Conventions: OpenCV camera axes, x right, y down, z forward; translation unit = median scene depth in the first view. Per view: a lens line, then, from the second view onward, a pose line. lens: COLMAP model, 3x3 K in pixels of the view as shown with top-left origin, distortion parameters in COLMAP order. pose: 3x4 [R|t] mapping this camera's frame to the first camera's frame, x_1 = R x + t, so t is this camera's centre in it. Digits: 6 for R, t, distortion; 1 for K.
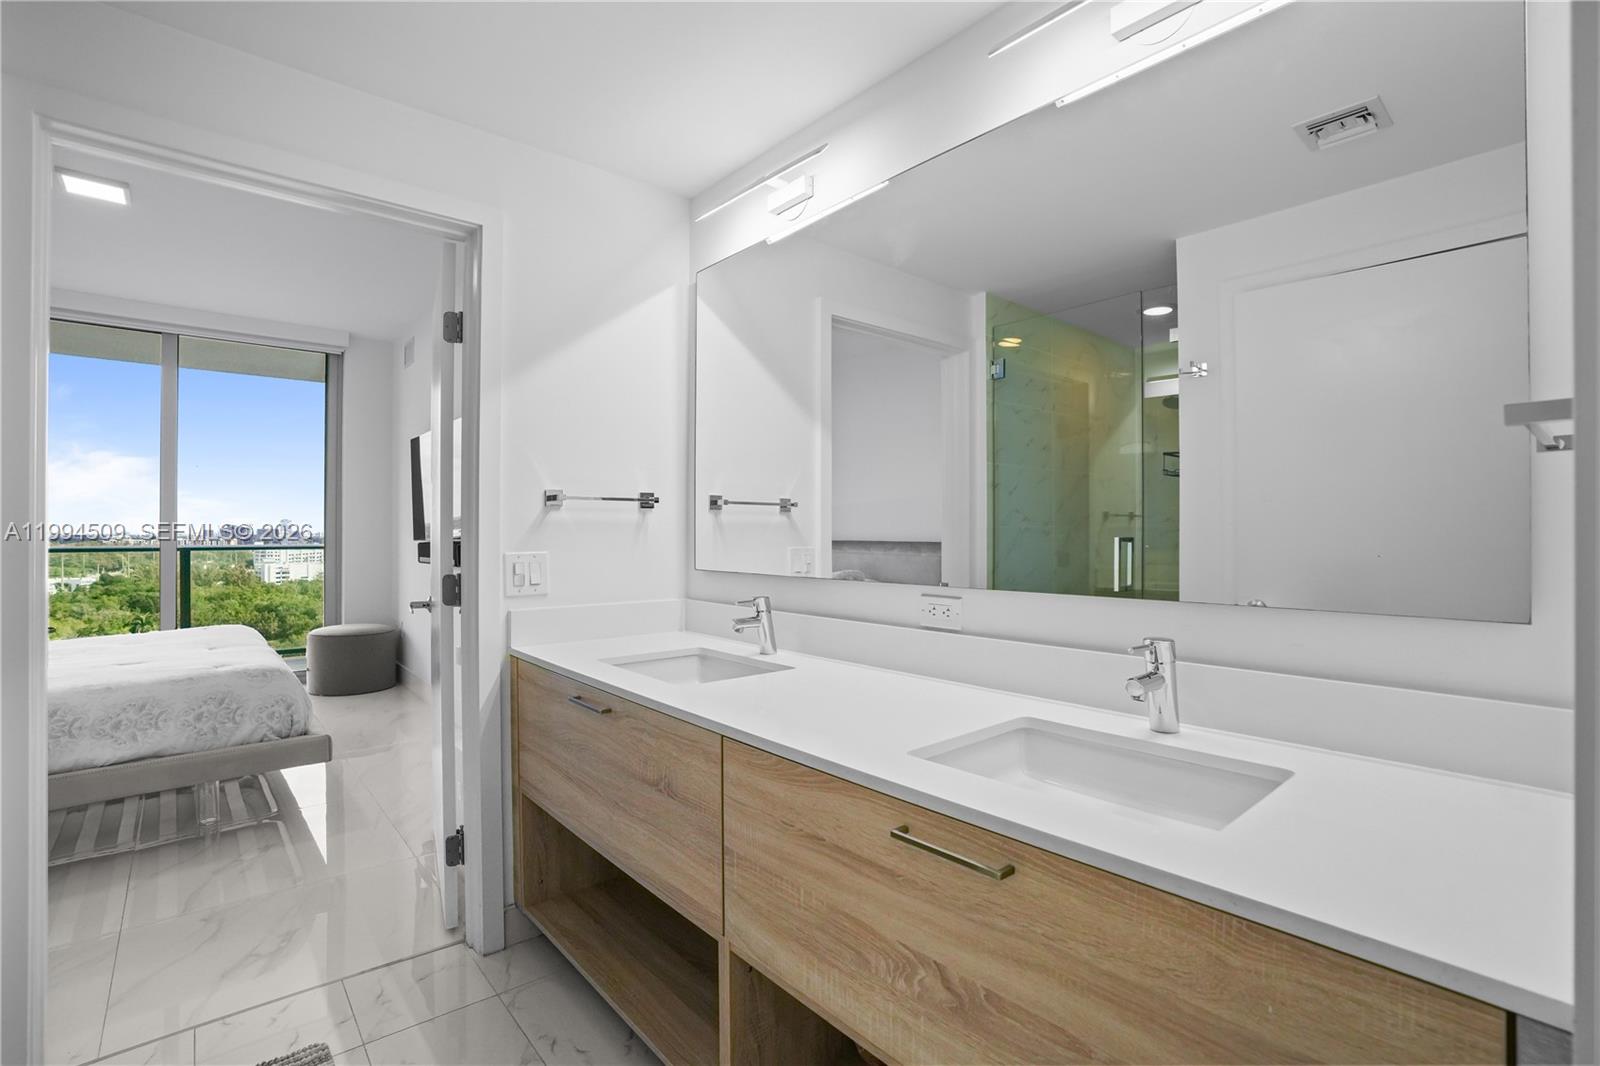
lens RADIAL K [[742.5, 0, 809.0], [0, 742.5, 525.3], [0, 0, 1]] dist [-0.063842, 0.023056]
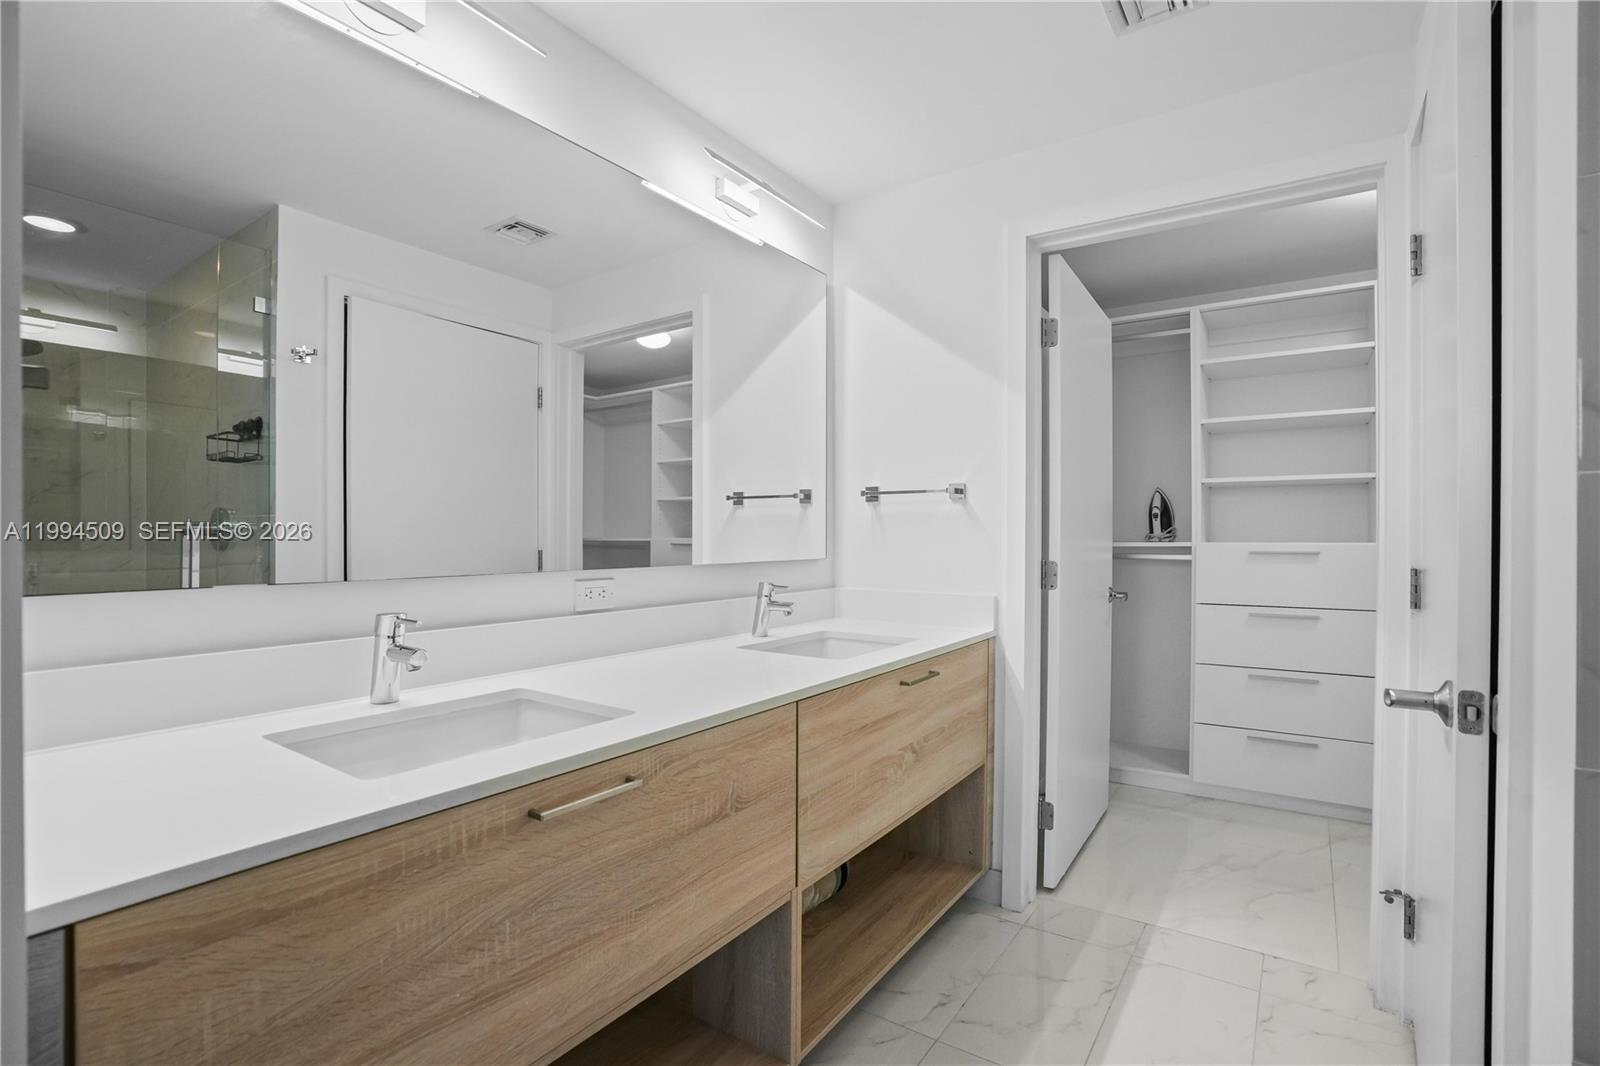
lens RADIAL K [[742.5, 0, 804.1], [0, 742.5, 538.6], [0, 0, 1]] dist [-0.063842, 0.023056]
pose [[-0.251011, -0.004709, 0.967973, -1.161403], [-0.009427, 0.999953, 0.002421, 0.042609], [-0.967938, -0.008517, -0.251043, 1.254381]]
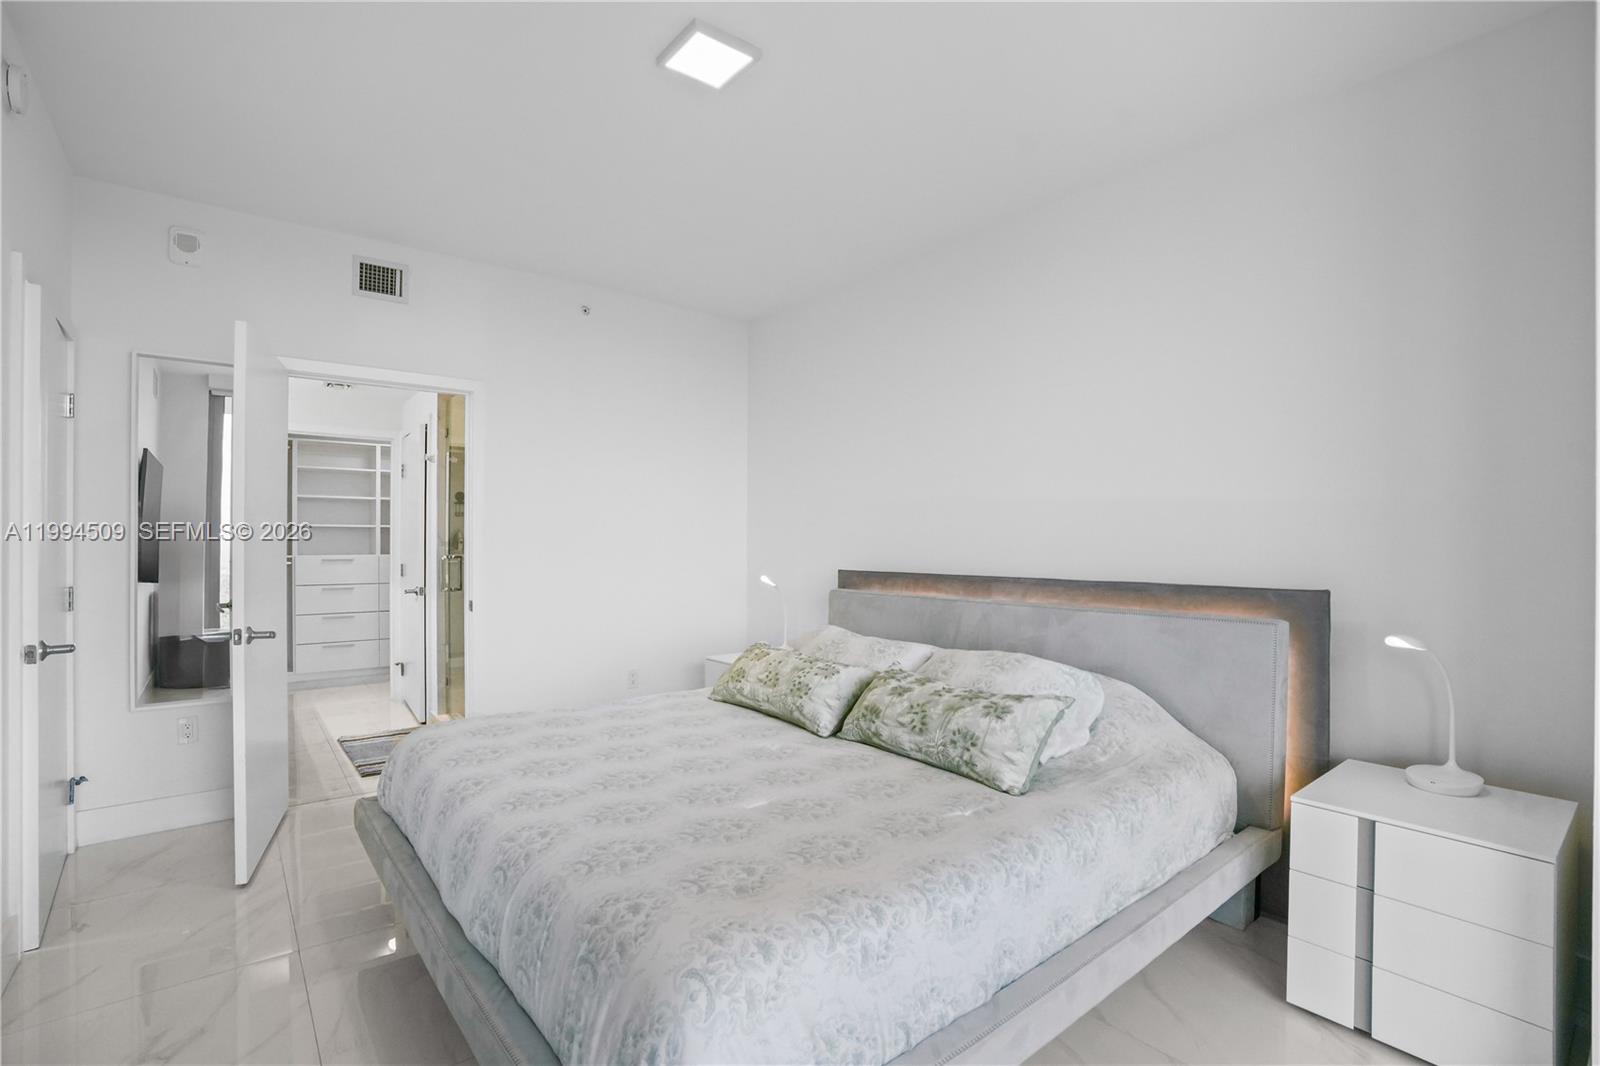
lens RADIAL K [[742.5, 0, 790.8], [0, 742.5, 537.1], [0, 0, 1]] dist [-0.063842, 0.023056]
pose [[-0.998794, 0.003554, 0.048974, -1.540843], [0.002732, 0.999854, -0.016847, 0.035152], [-0.049027, -0.016693, -0.998658, 1.946879]]
